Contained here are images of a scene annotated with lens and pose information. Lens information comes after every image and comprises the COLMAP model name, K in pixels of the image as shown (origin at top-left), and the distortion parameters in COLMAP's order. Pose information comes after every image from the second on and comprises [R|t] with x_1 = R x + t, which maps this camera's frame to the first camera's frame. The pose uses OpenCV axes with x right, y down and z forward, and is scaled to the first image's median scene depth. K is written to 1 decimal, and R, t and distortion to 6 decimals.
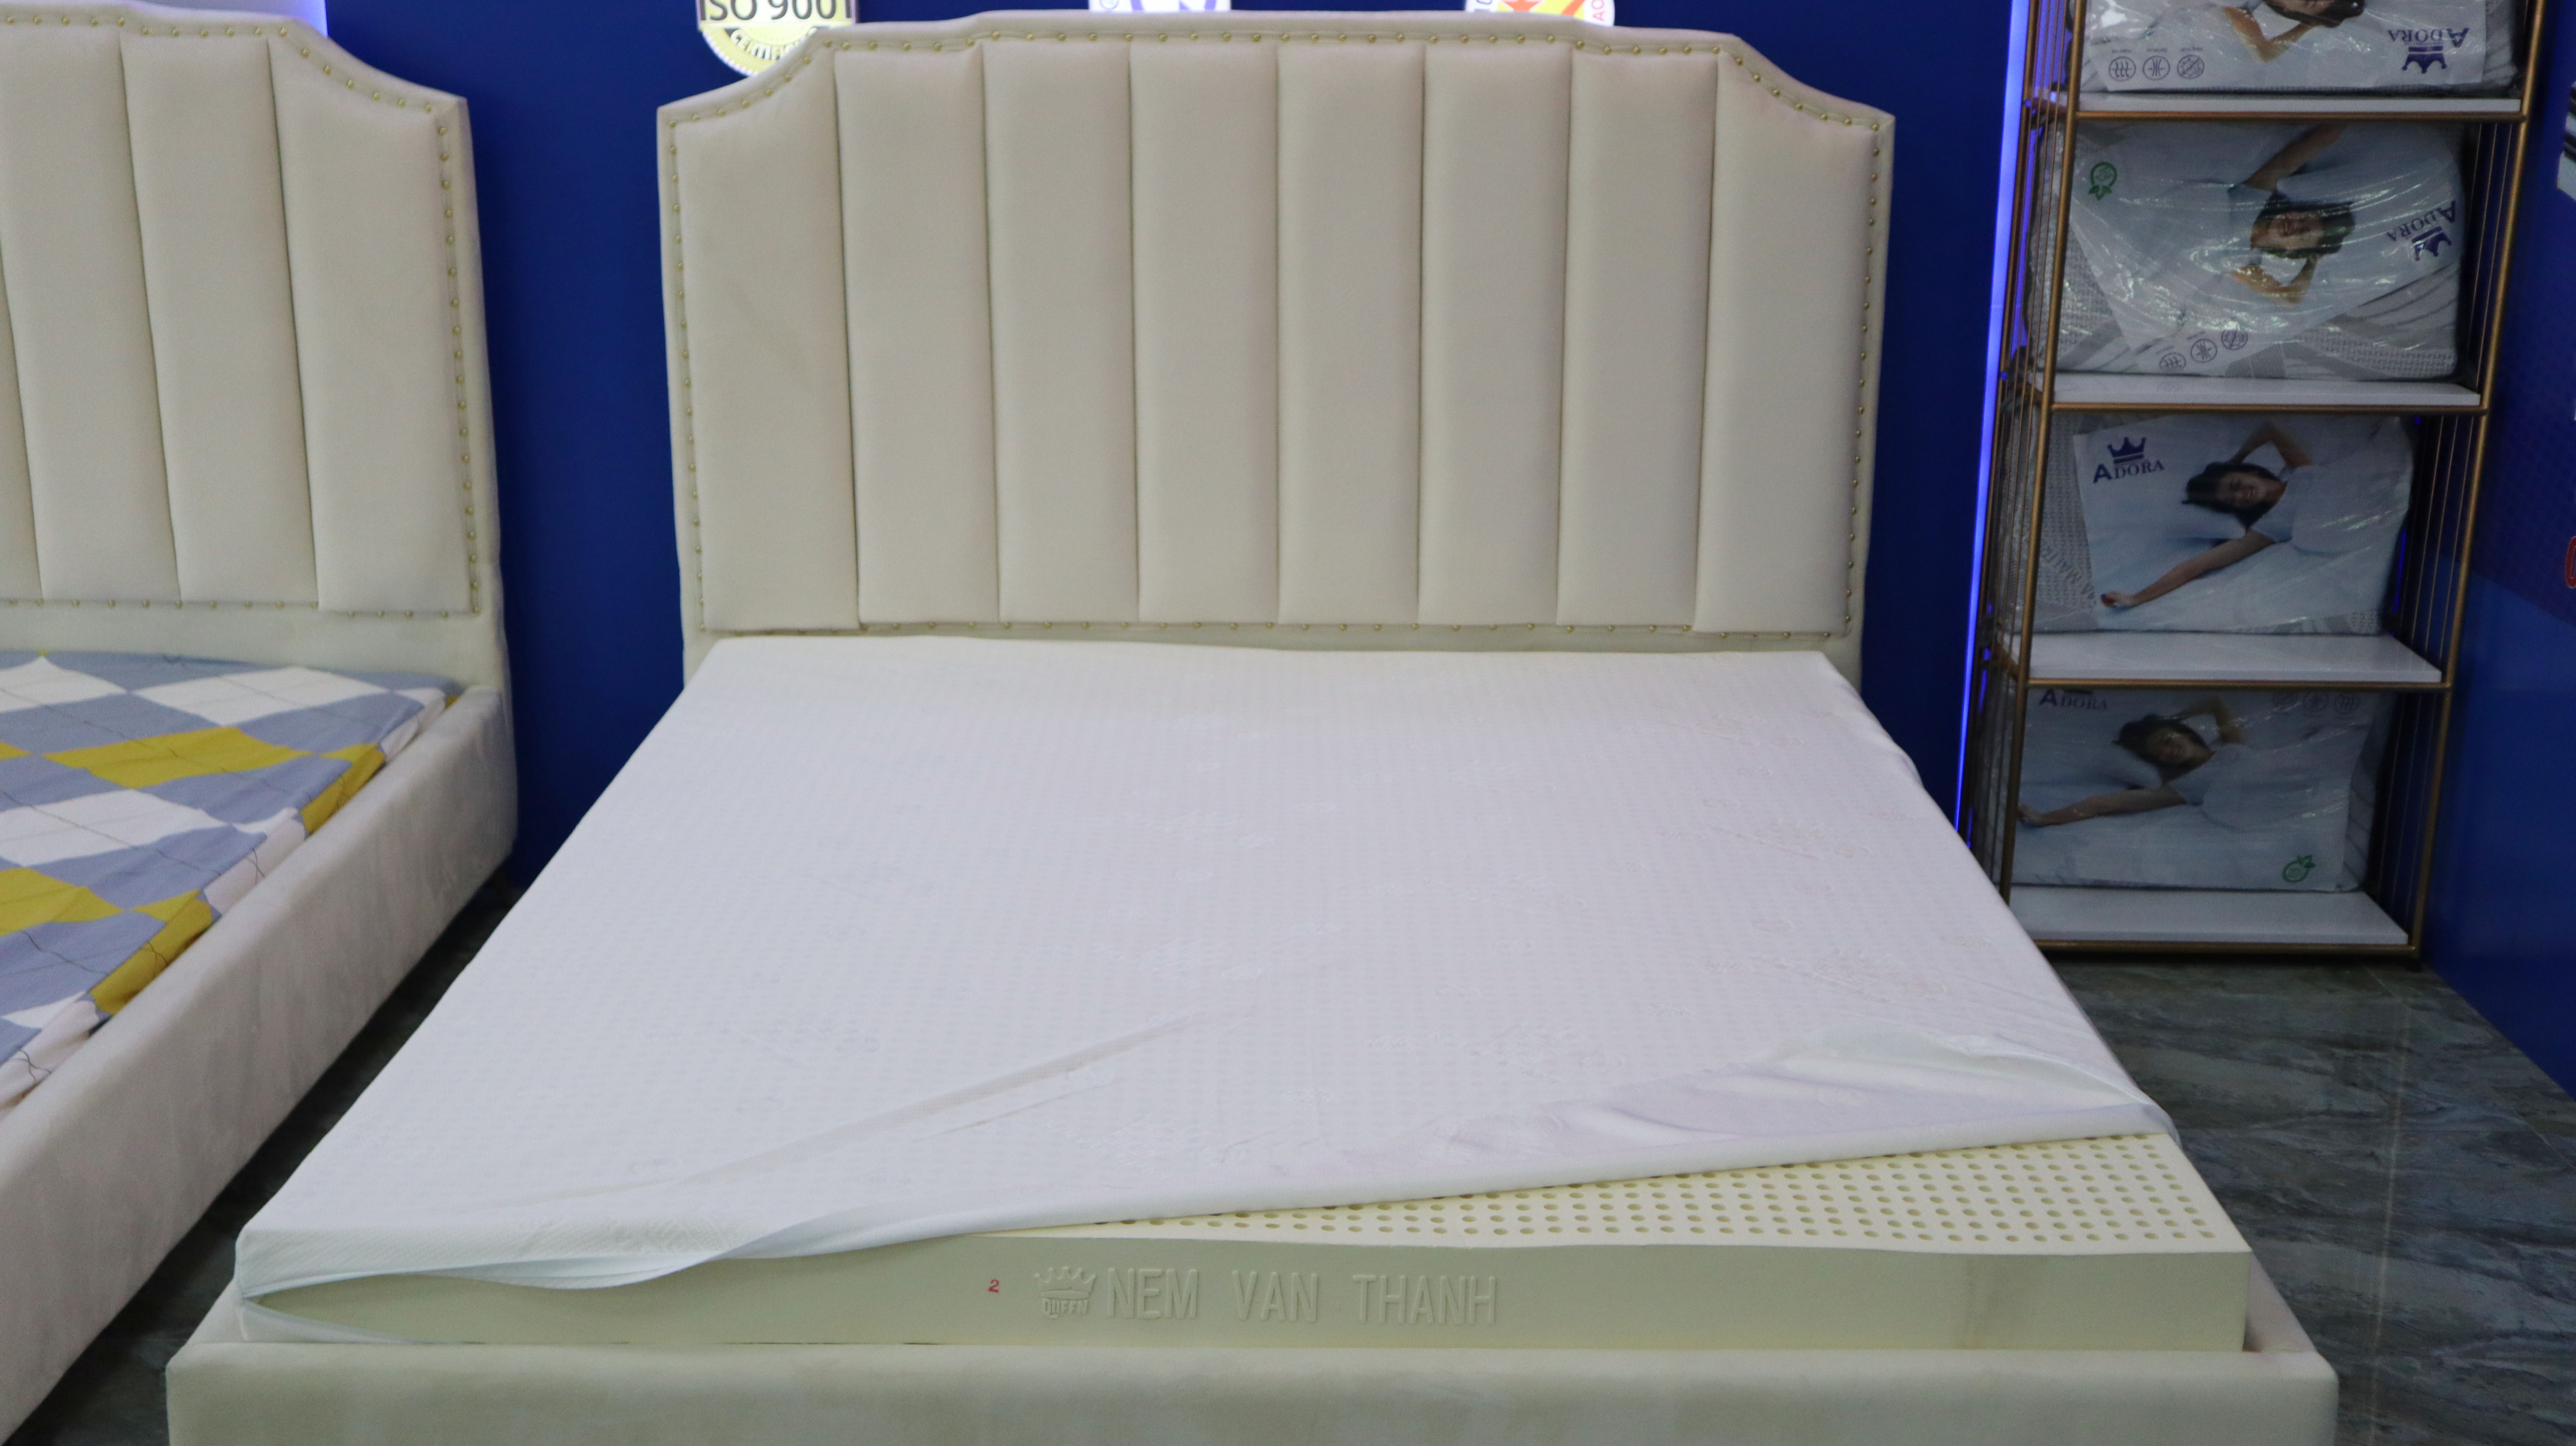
lens RADIAL K [[2923.1, 0, 1283.6], [0, 2923.1, 726.4], [0, 0, 1]] dist [-0.016146, 0.000000]
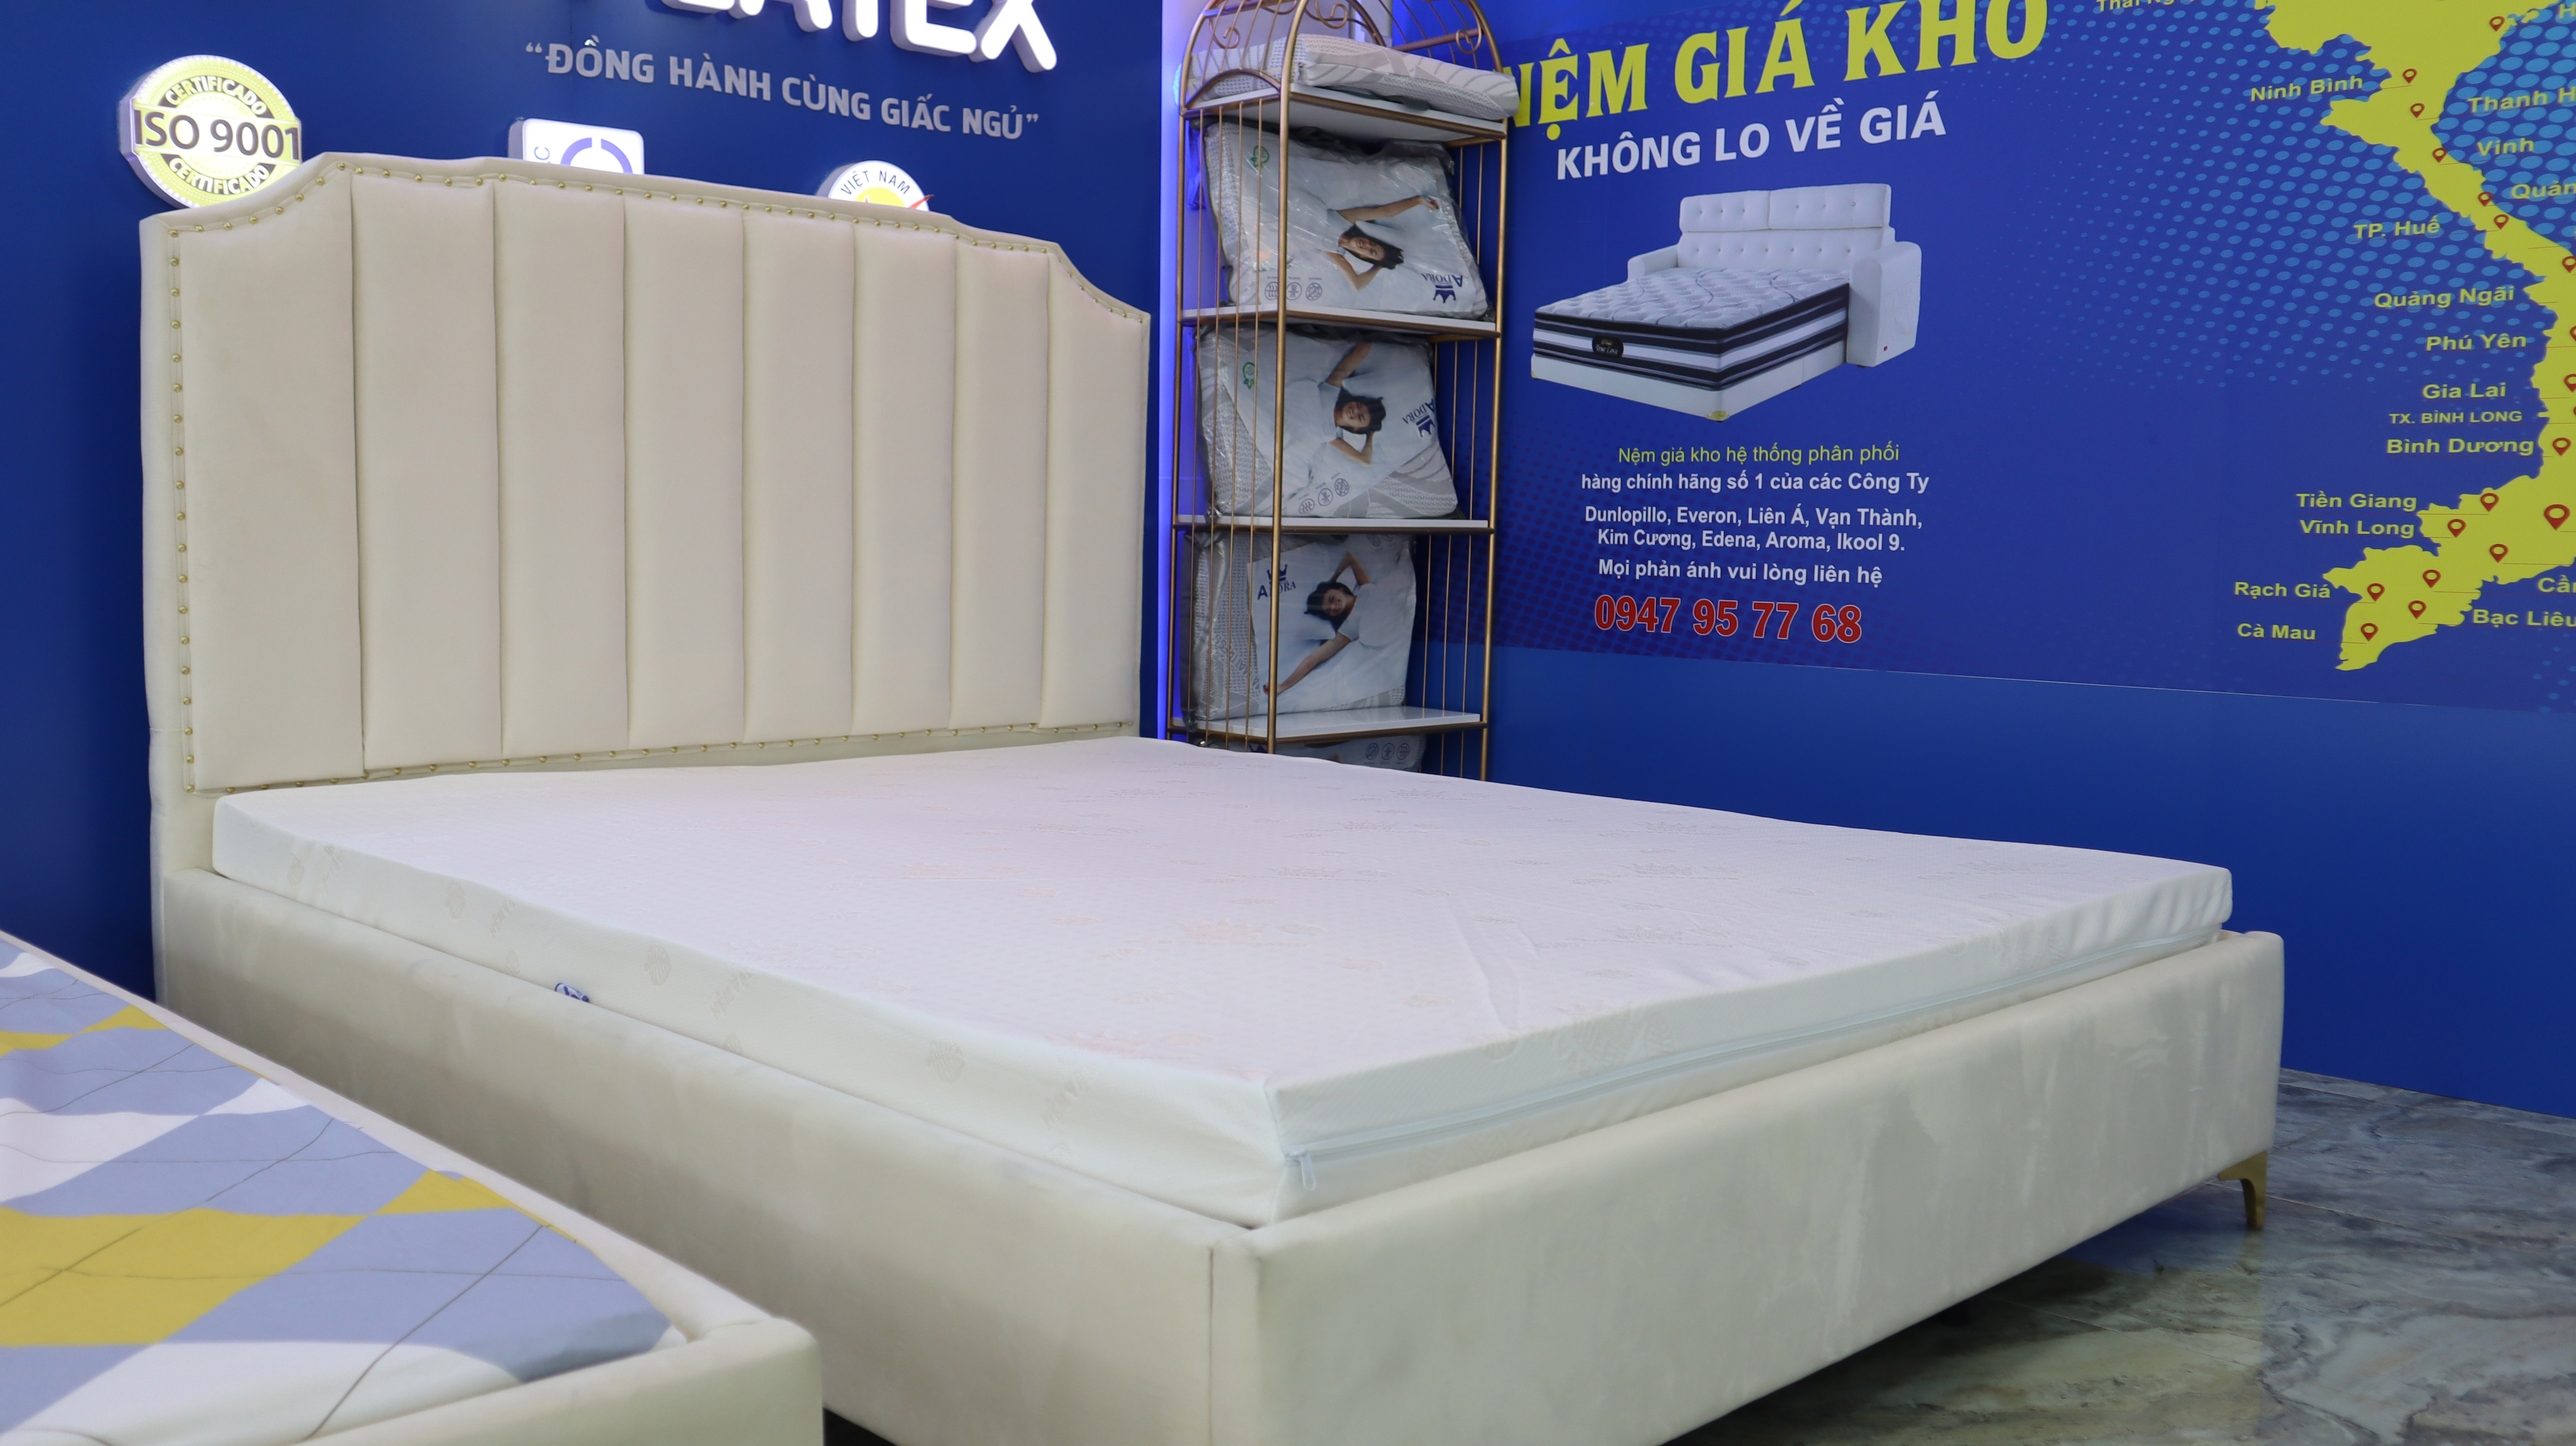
lens RADIAL K [[2244.4, 0, 1292.4], [0, 2244.4, 711.0], [0, 0, 1]] dist [-0.061838, 0.036720]
pose [[0.701085, -0.055143, 0.710942, -0.453613], [0.178541, 0.978823, -0.100144, 0.073825], [-0.690364, 0.197142, 0.696084, 0.286545]]
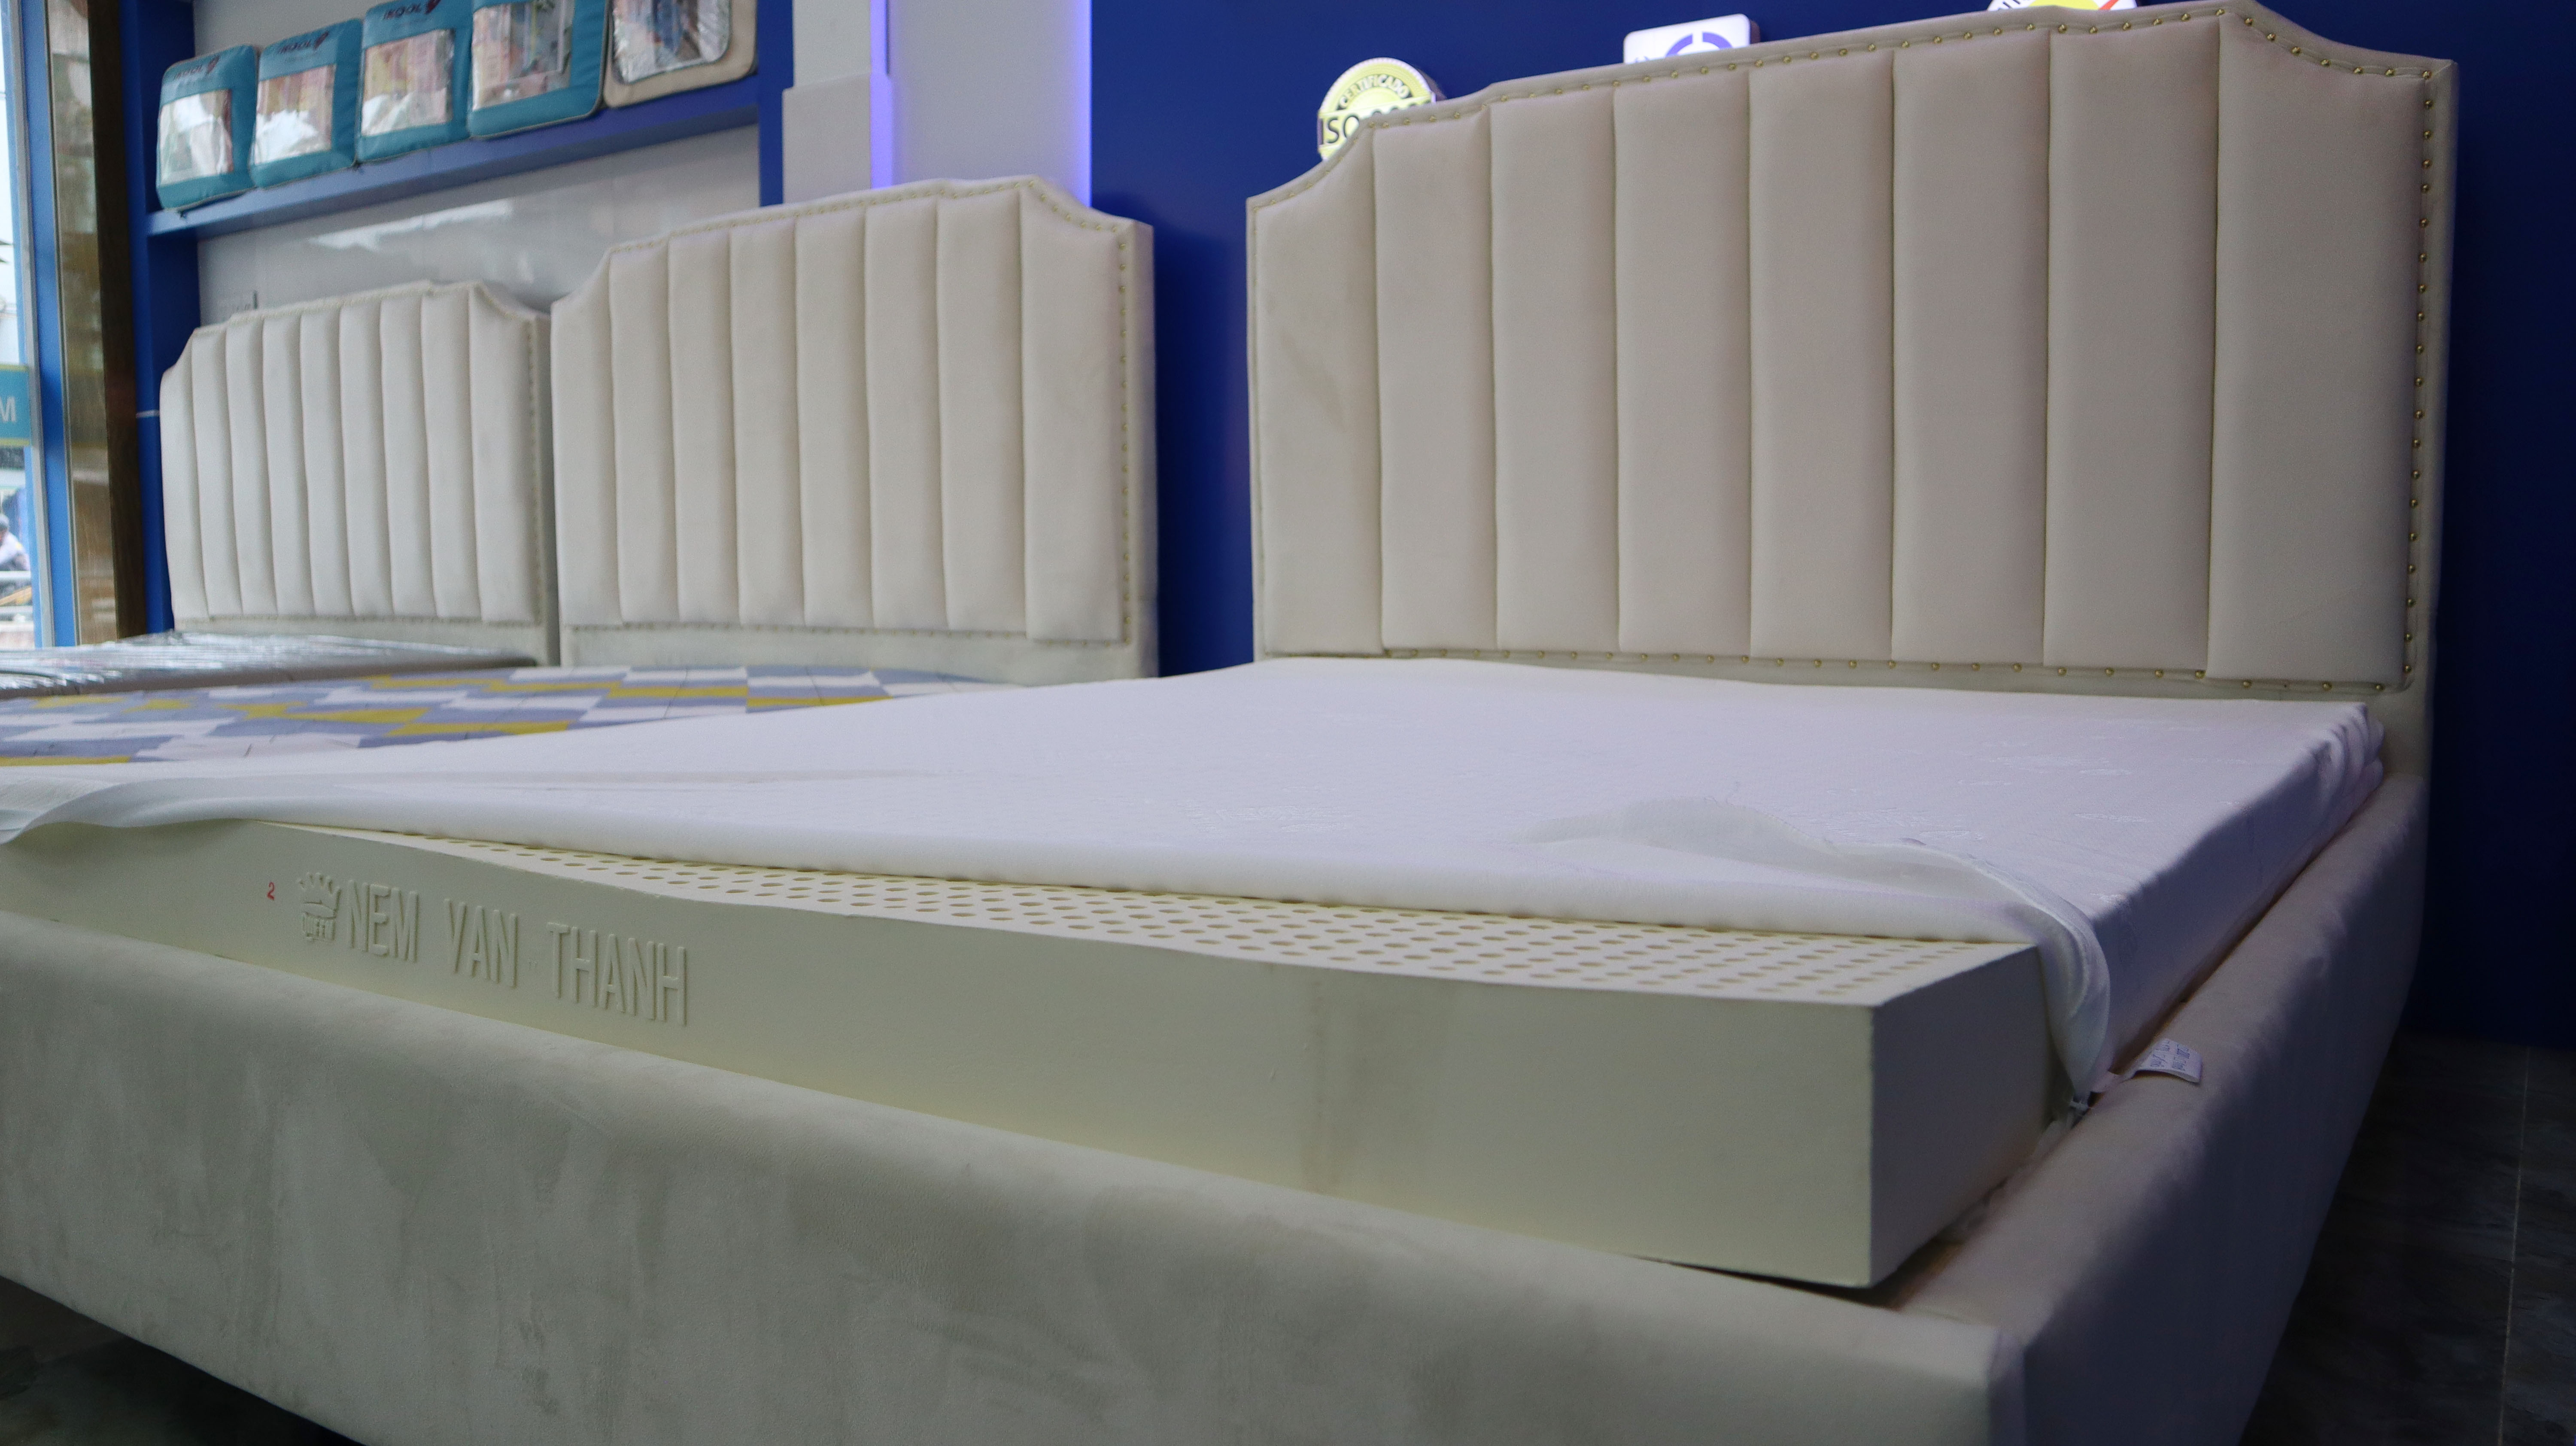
lens RADIAL K [[1914.8, 0, 1291.8], [0, 1914.8, 736.4], [0, 0, 1]] dist [-0.074049, 0.037635]
pose [[0.836909, 0.041691, -0.545753, 0.224183], [-0.136013, 0.981660, -0.133584, 0.099834], [0.530174, 0.186026, 0.827230, 0.397630]]
